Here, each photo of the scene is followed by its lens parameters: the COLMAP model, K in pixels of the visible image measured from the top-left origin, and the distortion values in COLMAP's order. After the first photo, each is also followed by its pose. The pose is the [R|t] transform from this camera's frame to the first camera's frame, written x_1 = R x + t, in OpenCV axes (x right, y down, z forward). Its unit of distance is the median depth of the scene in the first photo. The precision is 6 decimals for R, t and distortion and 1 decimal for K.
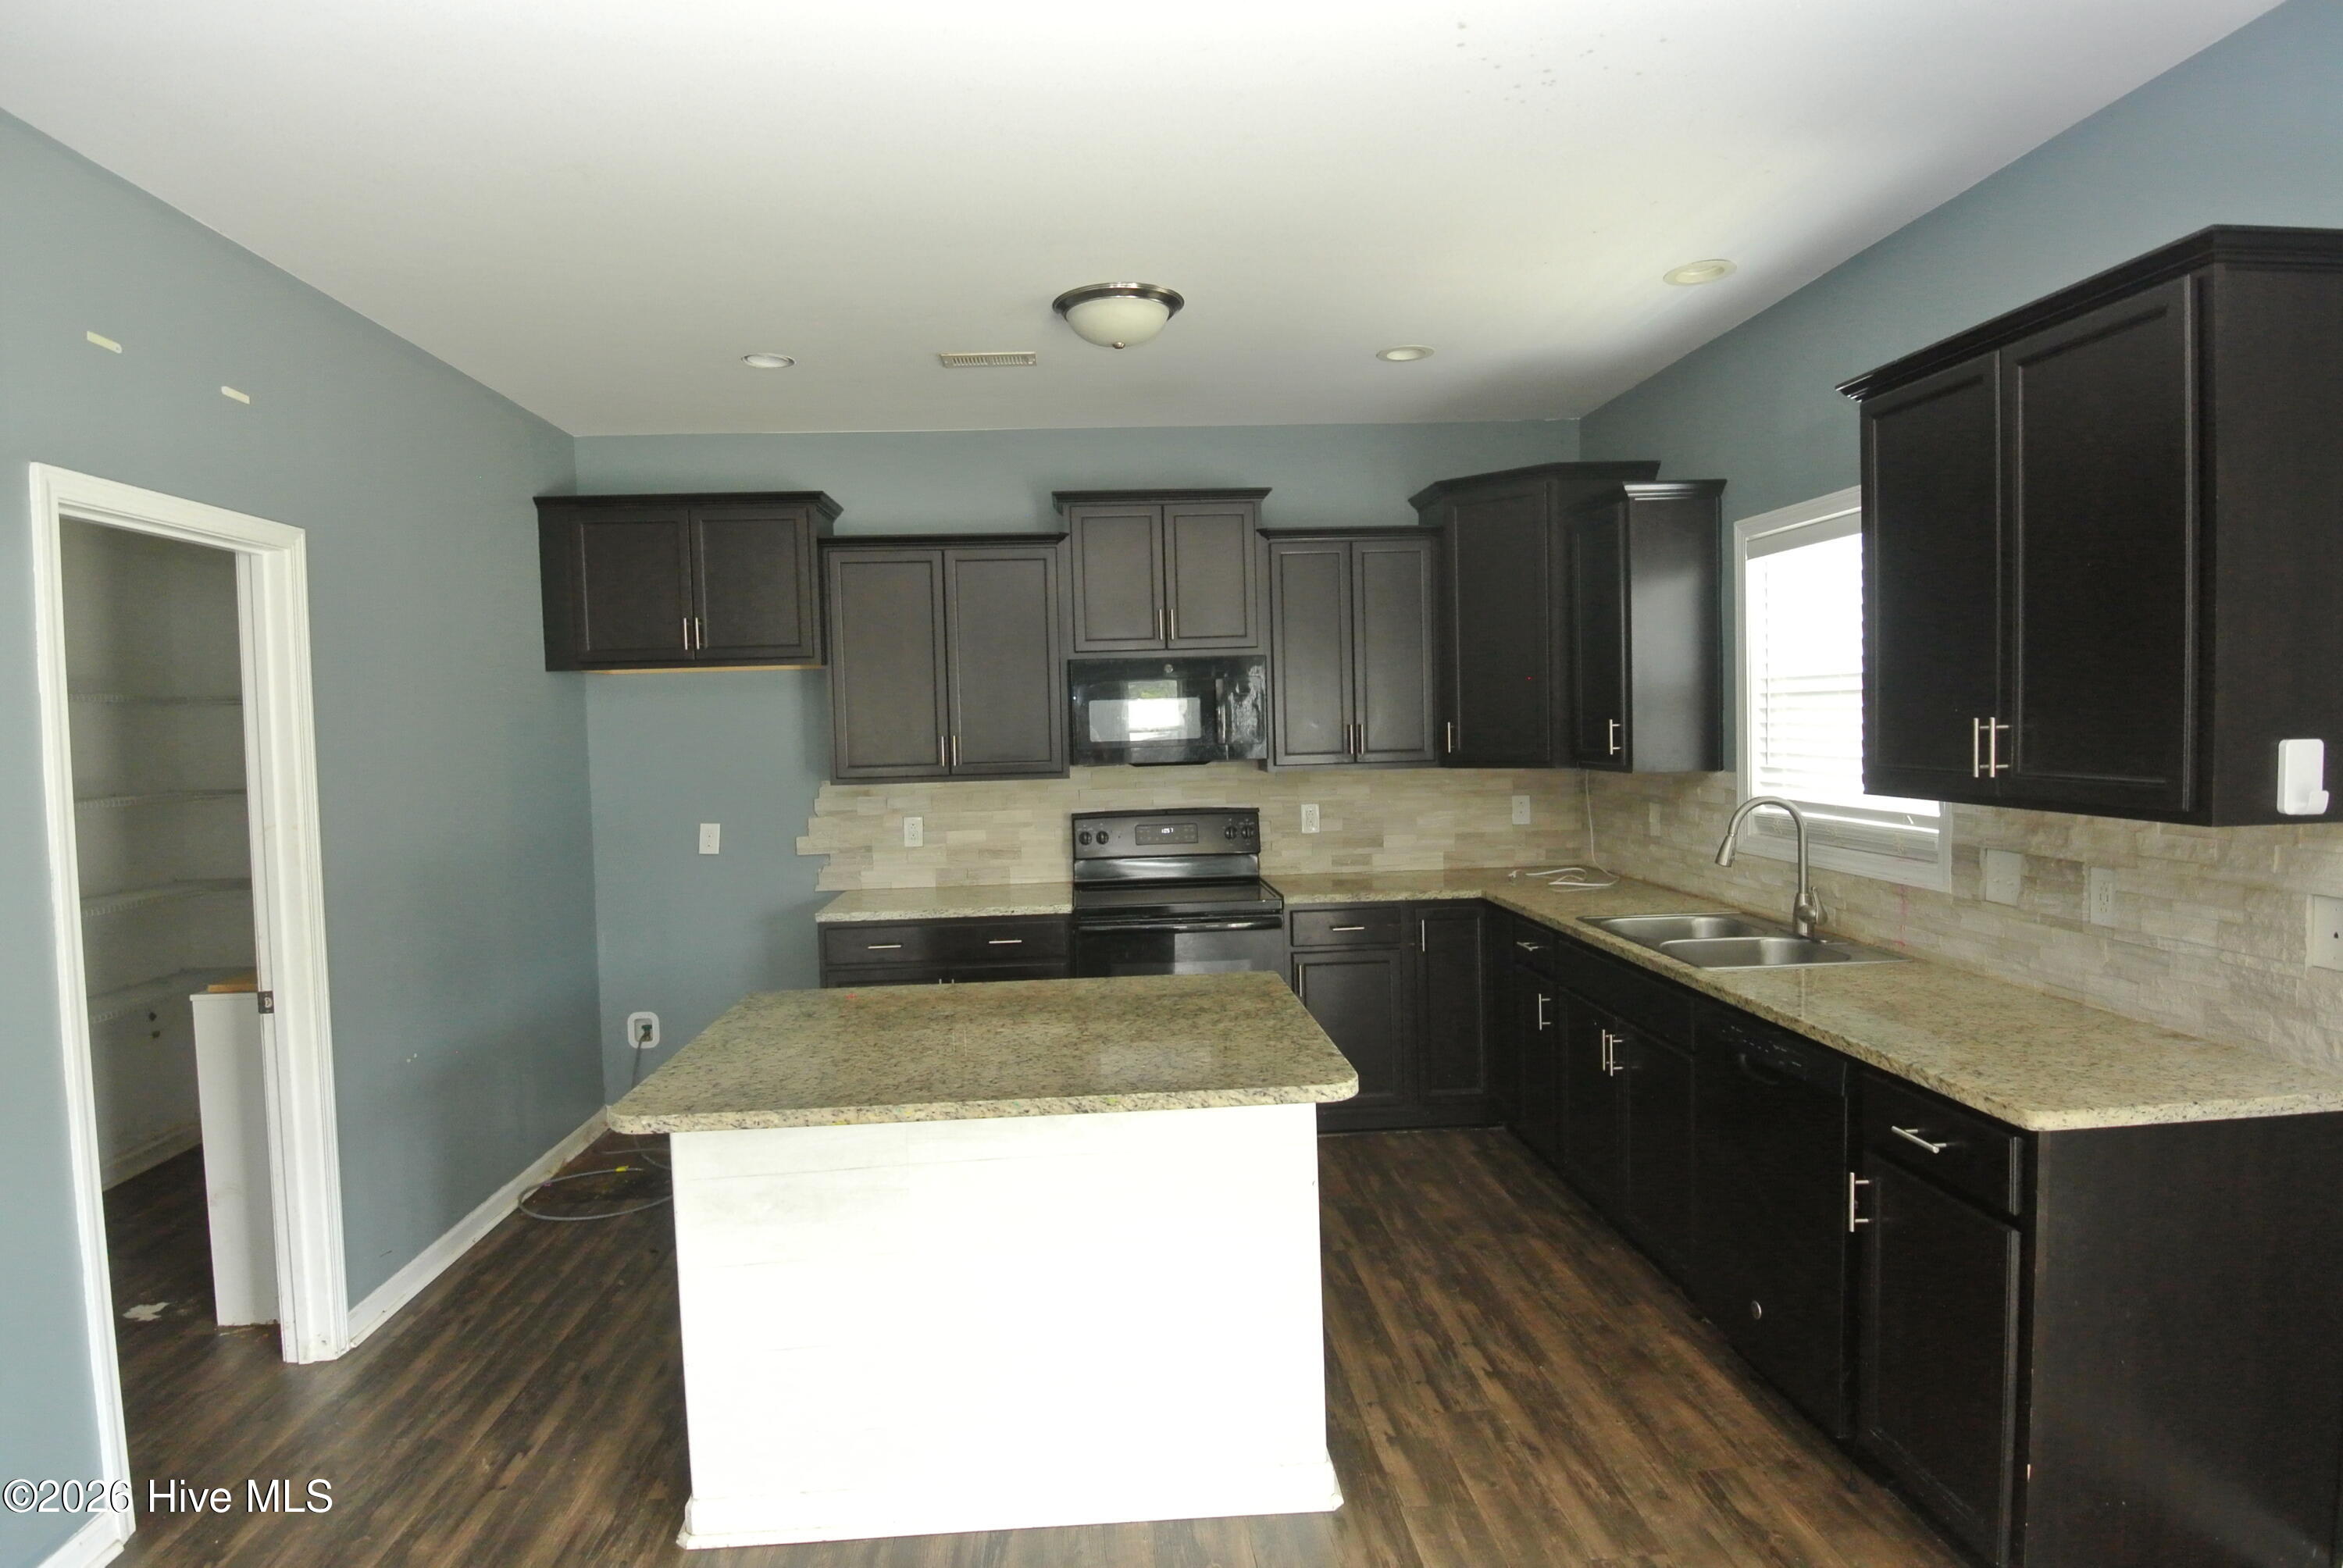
lens RADIAL K [[1266.2, 0, 1147.6], [0, 1266.2, 777.3], [0, 0, 1]] dist [-0.002231, -0.021913]
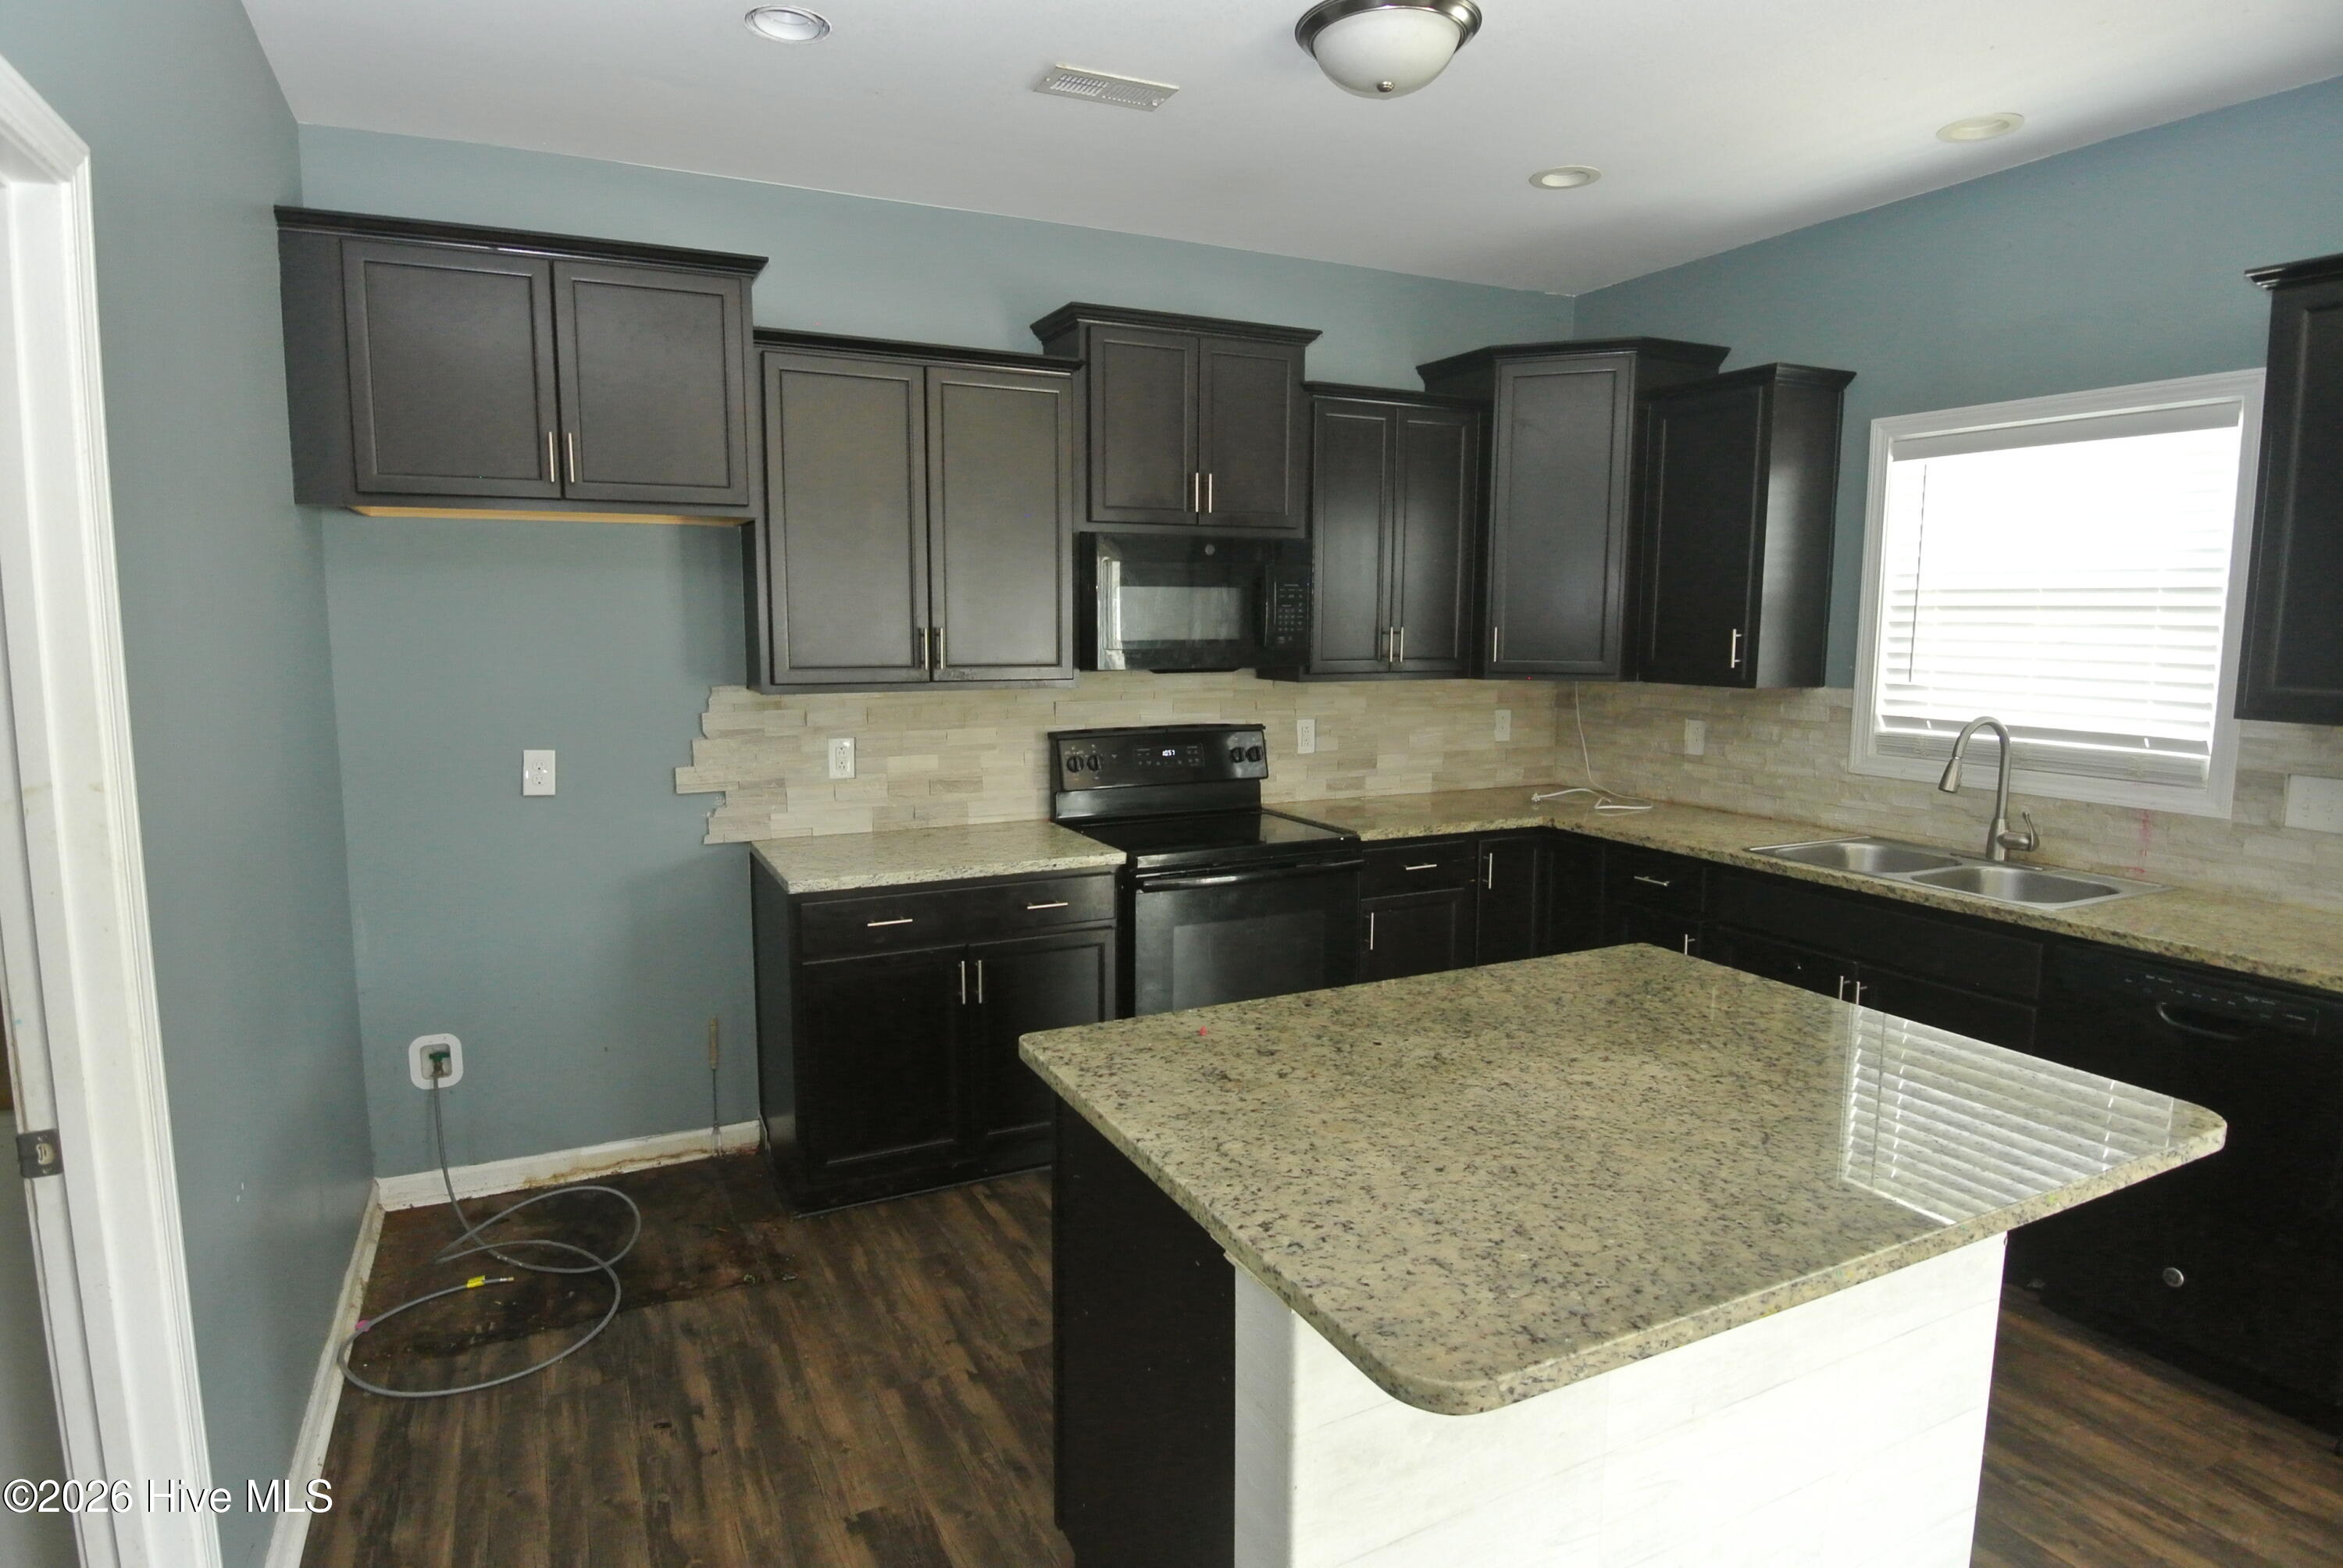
lens RADIAL K [[1266.2, 0, 1147.6], [0, 1266.2, 777.3], [0, 0, 1]] dist [-0.002231, -0.021913]
pose [[0.924595, -0.018641, 0.380495, -0.335940], [-0.010390, 0.997197, 0.074101, -0.002429], [-0.380810, -0.072466, 0.921809, 0.284750]]
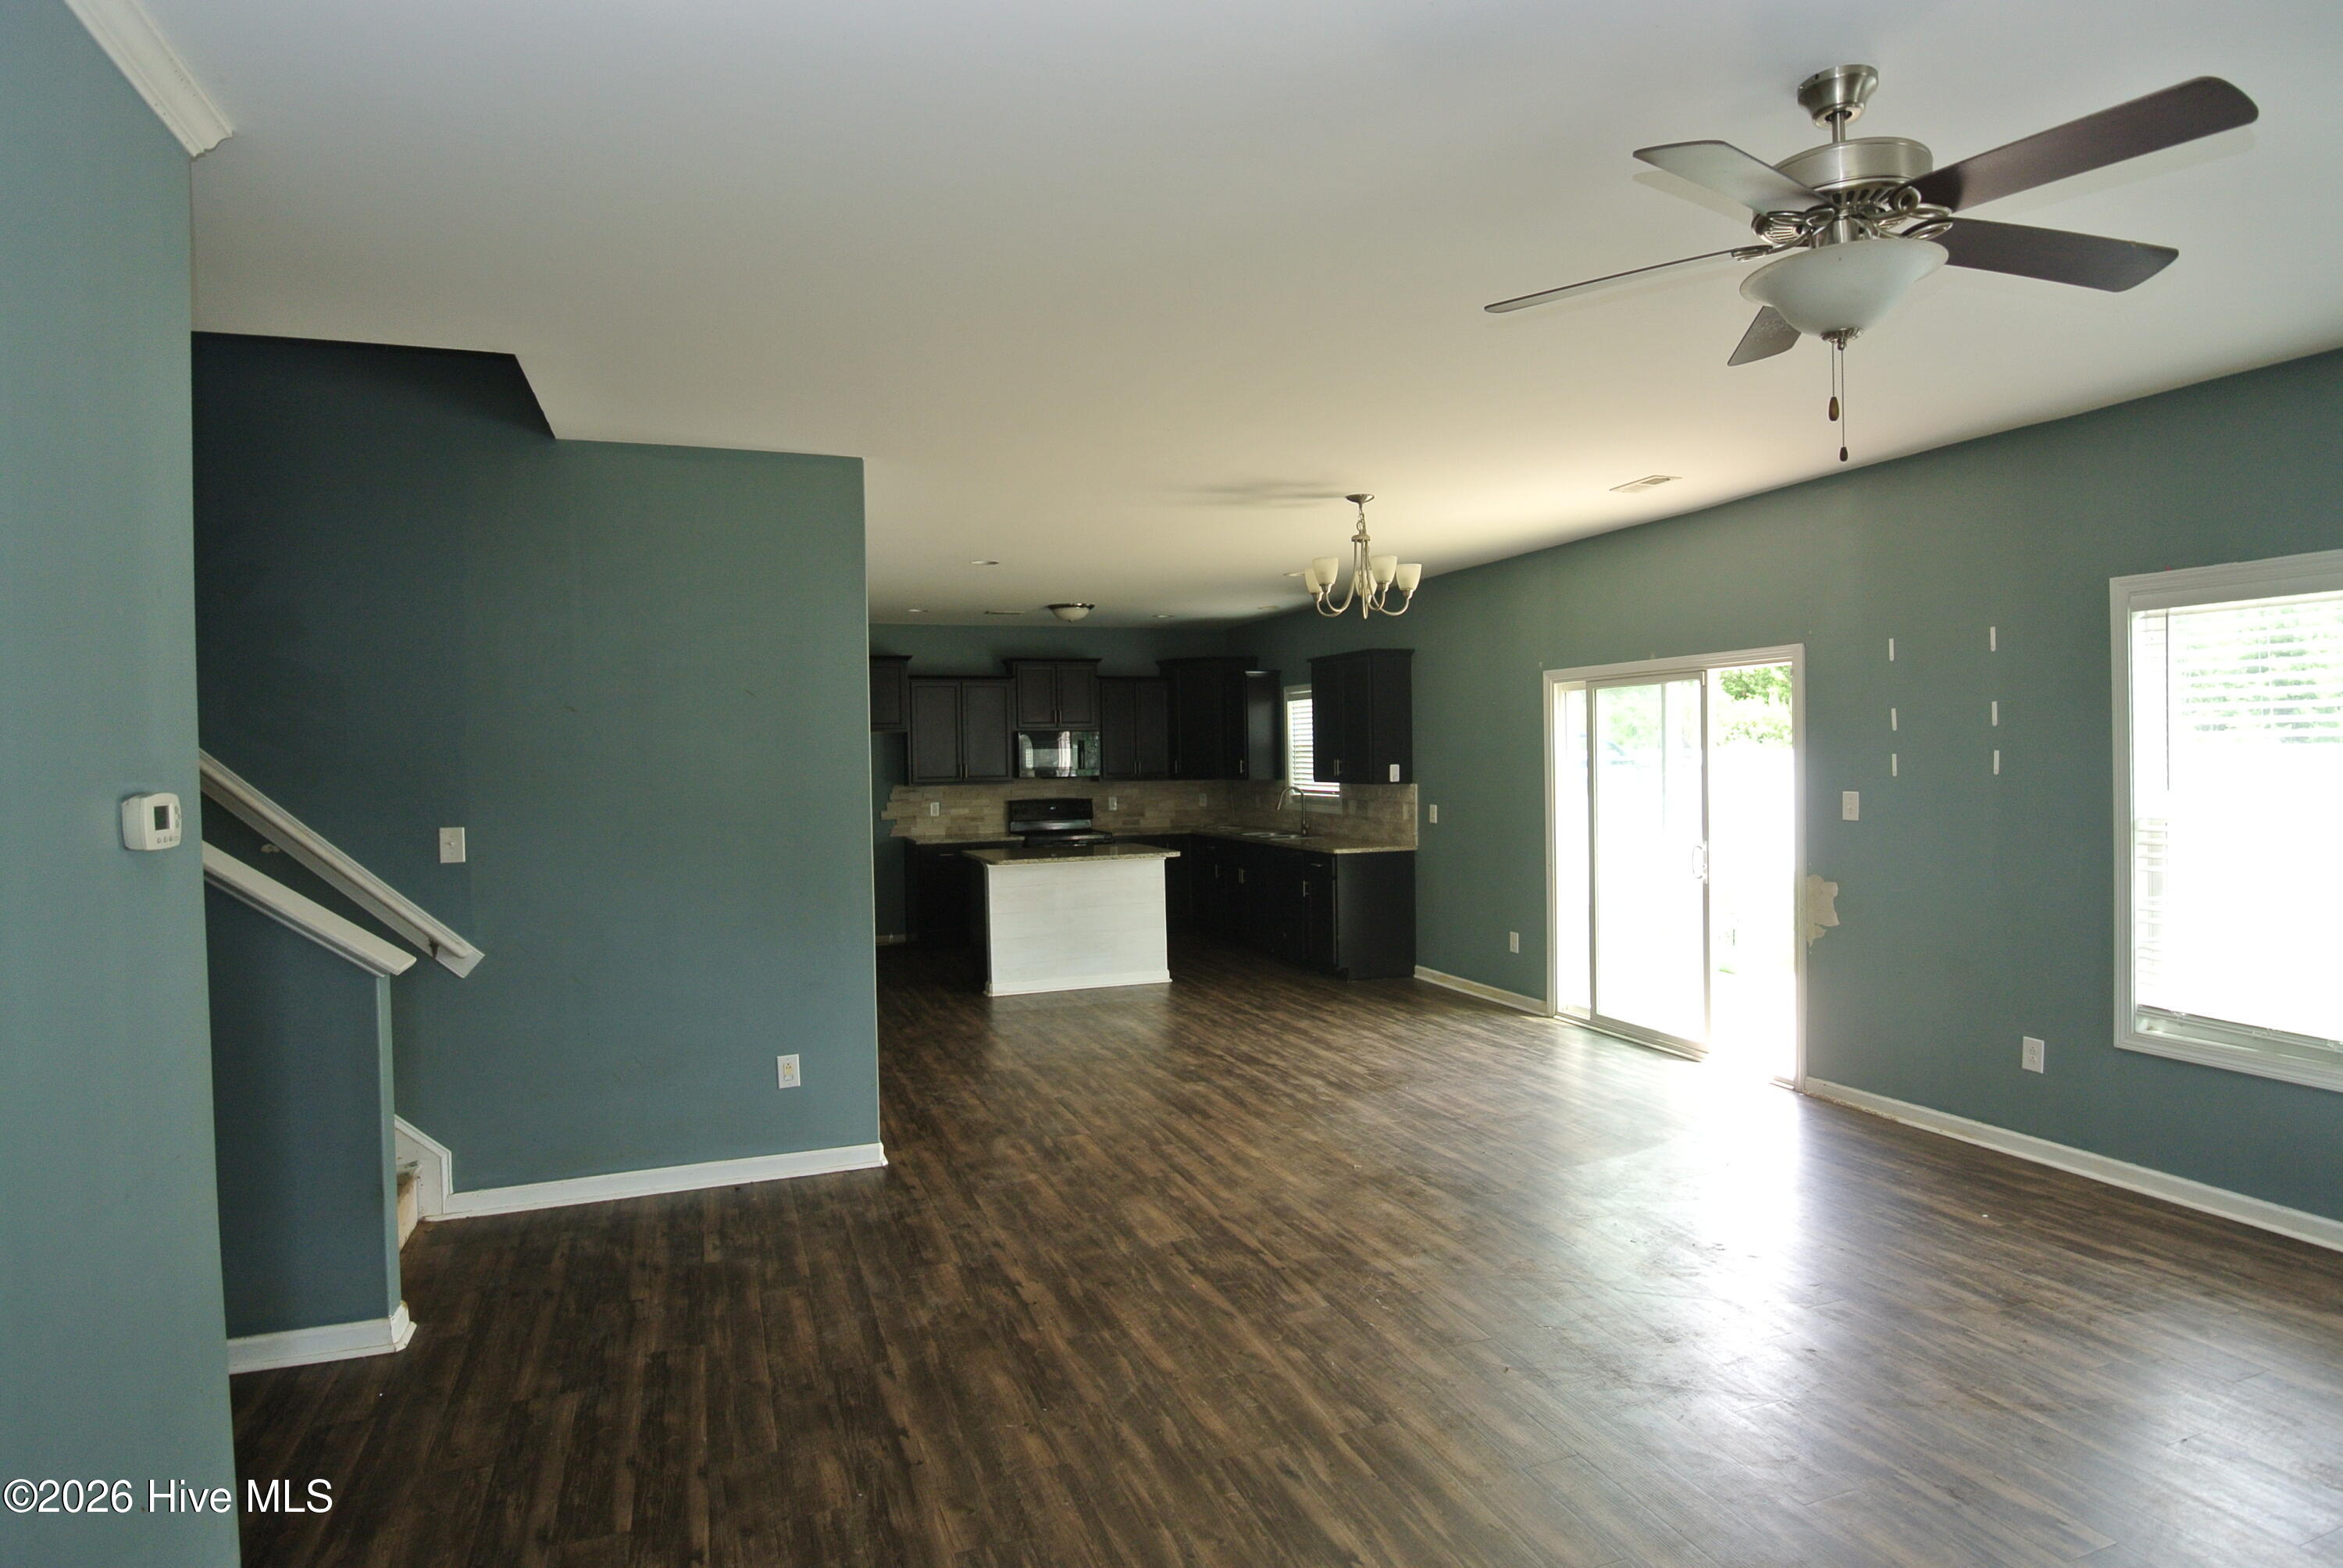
lens RADIAL K [[1266.2, 0, 1147.6], [0, 1266.2, 777.3], [0, 0, 1]] dist [-0.002231, -0.021913]
pose [[0.961176, 0.005481, 0.275880, -0.481678], [0.003862, 0.999438, -0.033311, 0.069152], [-0.275908, 0.033083, 0.960615, -1.299524]]
